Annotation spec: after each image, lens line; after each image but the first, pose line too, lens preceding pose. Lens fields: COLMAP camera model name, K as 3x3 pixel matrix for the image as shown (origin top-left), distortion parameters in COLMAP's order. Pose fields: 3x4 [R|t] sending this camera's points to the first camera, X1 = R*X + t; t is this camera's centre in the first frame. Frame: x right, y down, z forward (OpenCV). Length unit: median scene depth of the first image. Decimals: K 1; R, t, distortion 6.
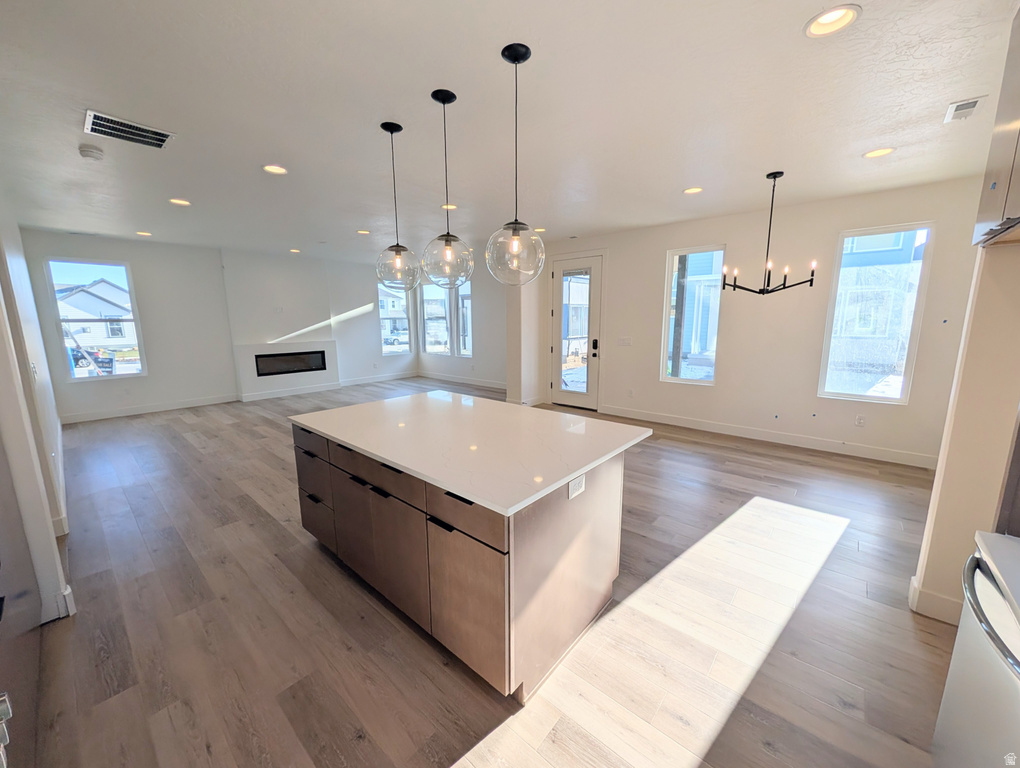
lens RADIAL K [[393.2, 0, 511.5], [0, 393.2, 386.1], [0, 0, 1]] dist [0.000443, 0.000337]
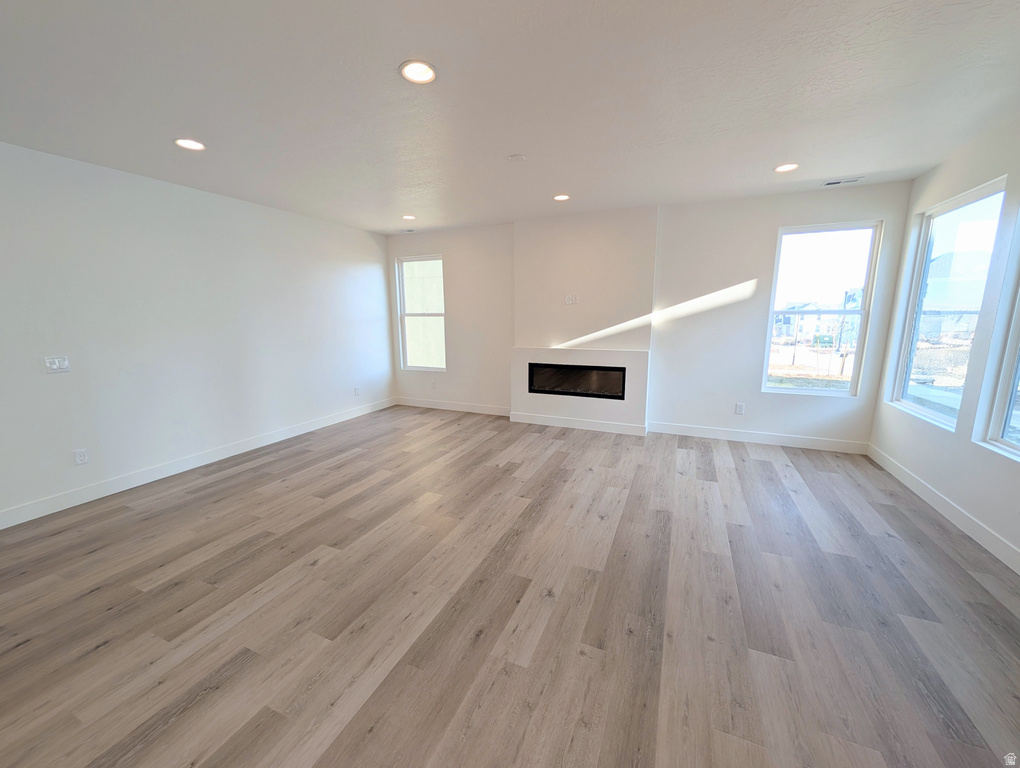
lens RADIAL K [[393.2, 0, 511.0], [0, 393.2, 384.6], [0, 0, 1]] dist [0.000443, 0.000337]
pose [[0.296086, 0.170644, -0.939794, 0.036683], [-0.159958, 0.978875, 0.127345, -0.157188], [0.941672, 0.112623, 0.317128, 0.914471]]
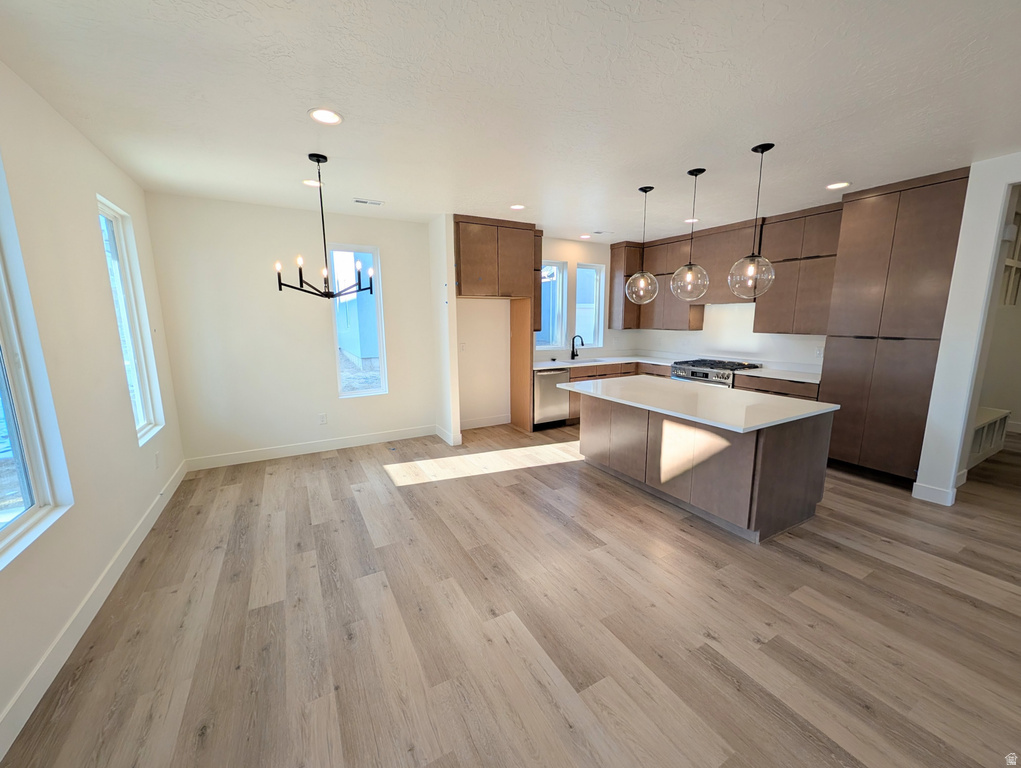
lens RADIAL K [[393.6, 0, 513.1], [0, 393.6, 385.9], [0, 0, 1]] dist [0.000443, 0.000337]
pose [[-0.943779, -0.046758, 0.327255, -0.015277], [0.066331, 0.943029, 0.326031, -0.181371], [-0.323855, 0.329409, -0.886909, 1.006007]]
